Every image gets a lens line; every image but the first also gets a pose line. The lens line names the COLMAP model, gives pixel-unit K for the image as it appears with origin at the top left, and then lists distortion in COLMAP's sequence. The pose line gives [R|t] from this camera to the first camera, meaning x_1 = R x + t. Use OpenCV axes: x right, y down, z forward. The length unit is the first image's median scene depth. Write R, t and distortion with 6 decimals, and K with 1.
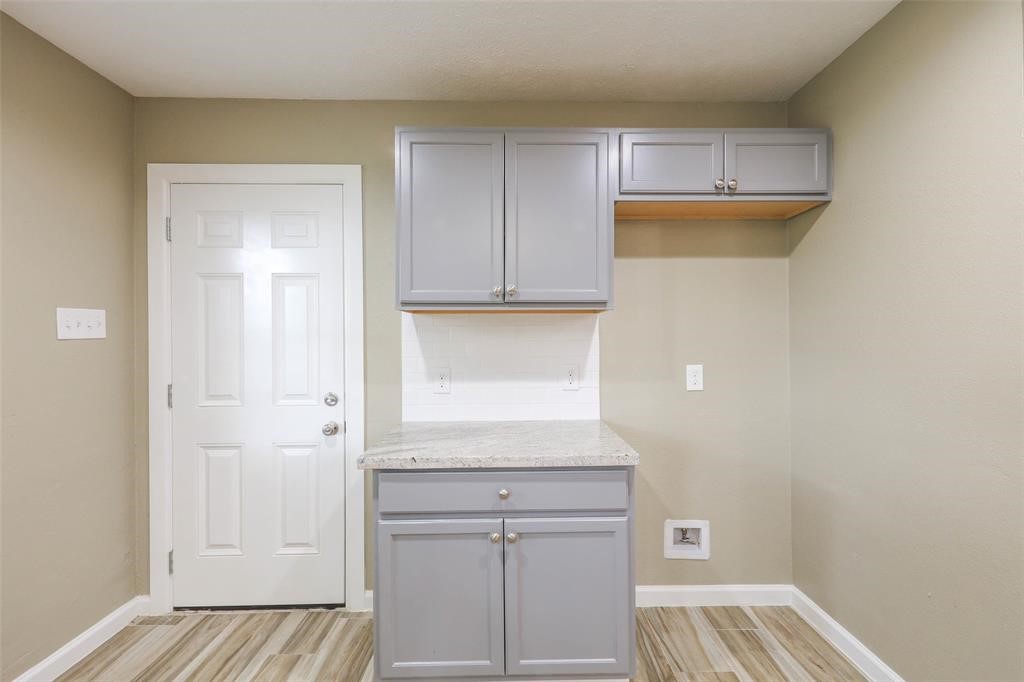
lens RADIAL K [[457.9, 0, 514.5], [0, 457.9, 339.5], [0, 0, 1]] dist [0.014349, -0.006431]
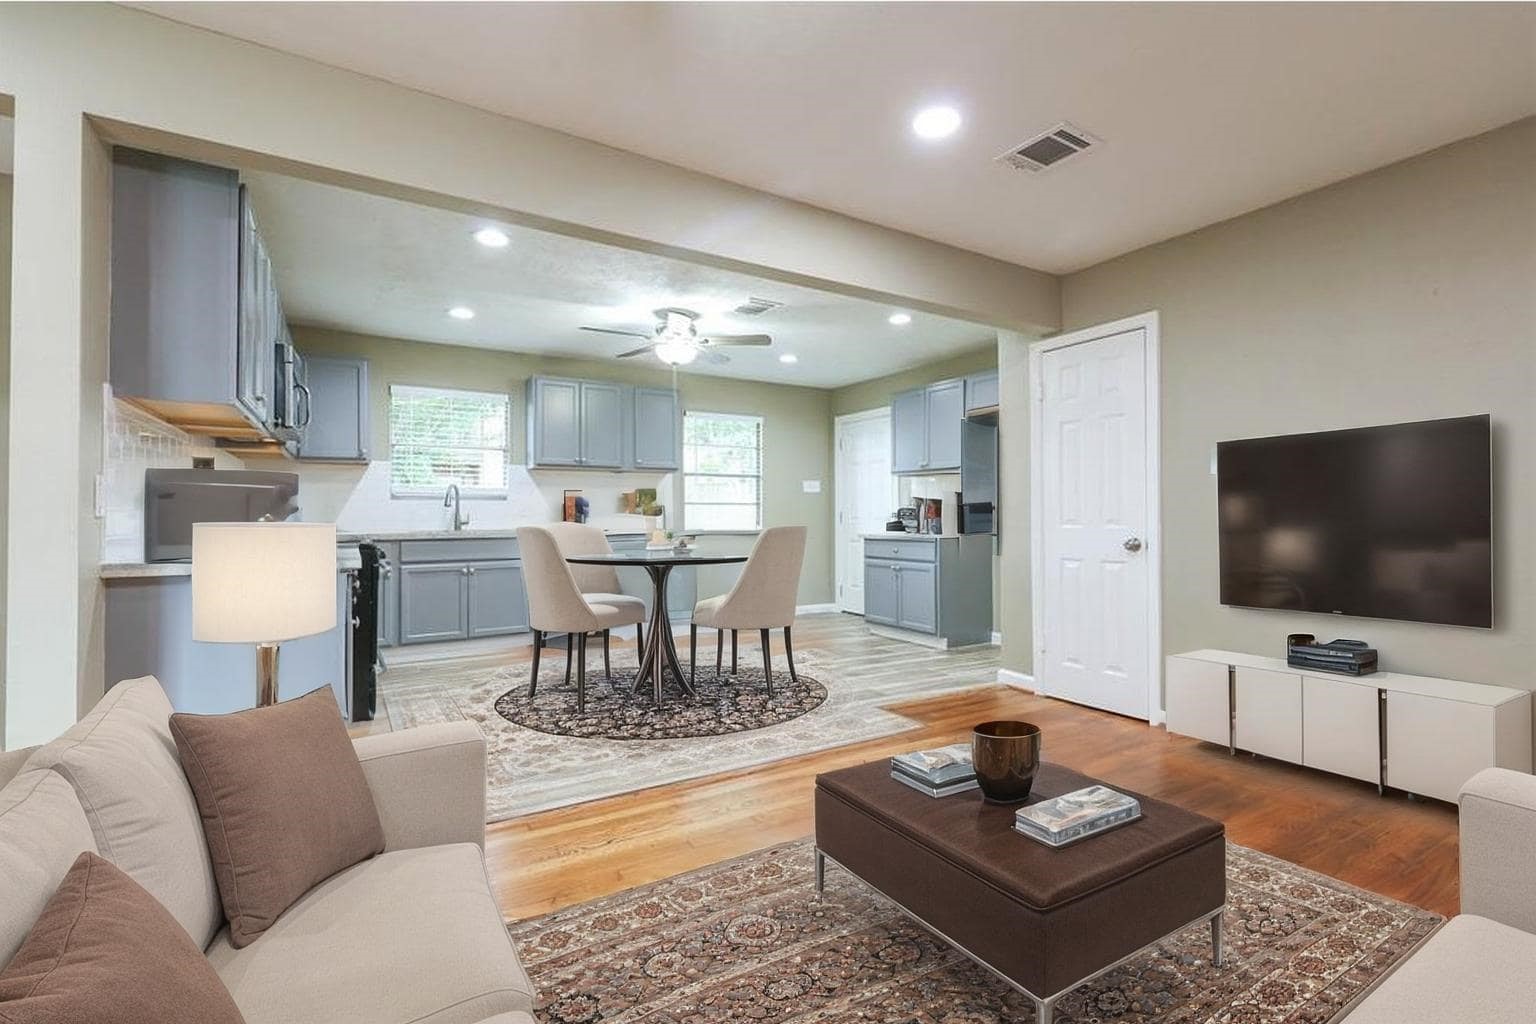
lens RADIAL K [[688.8, 0, 768.0], [0, 688.8, 512.0], [0, 0, 1]] dist [0.014004, -0.006285]
pose [[0.506636, 0.000424, -0.862160, 2.018191], [-0.001116, 0.999999, -0.000164, 0.095904], [0.862159, 0.001045, 0.506637, -1.039746]]
